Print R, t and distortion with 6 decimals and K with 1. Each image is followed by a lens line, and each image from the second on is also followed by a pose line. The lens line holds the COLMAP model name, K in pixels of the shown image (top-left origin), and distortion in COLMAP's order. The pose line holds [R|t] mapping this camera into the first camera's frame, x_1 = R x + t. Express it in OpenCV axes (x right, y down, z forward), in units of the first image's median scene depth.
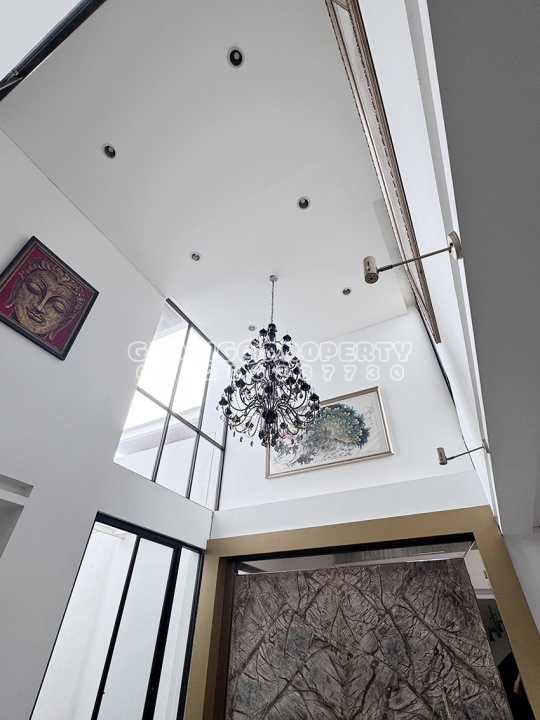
lens RADIAL K [[354.3, 0, 270.9], [0, 354.3, 358.2], [0, 0, 1]] dist [0.003005, 0.000118]
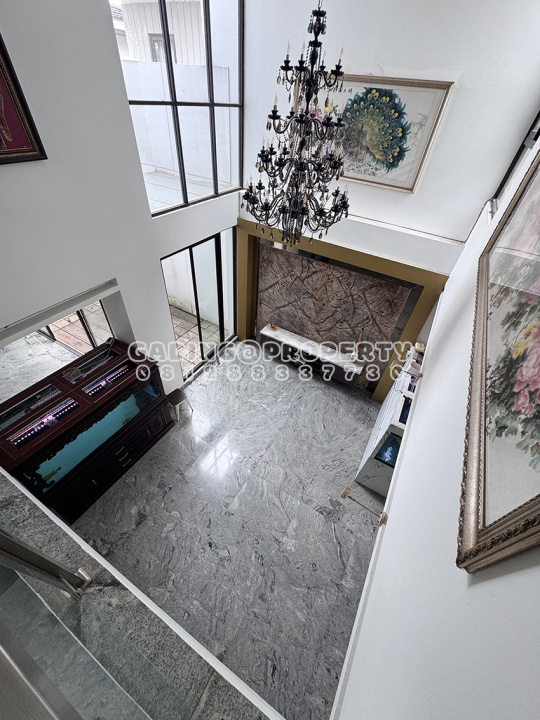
lens RADIAL K [[287.5, 0, 270.9], [0, 287.5, 358.3], [0, 0, 1]] dist [-0.000263, -0.000103]
pose [[0.998236, 0.054752, 0.022936, -0.066815], [-0.029090, 0.114388, 0.993010, -0.556390], [0.051746, -0.991926, 0.115779, 0.468390]]
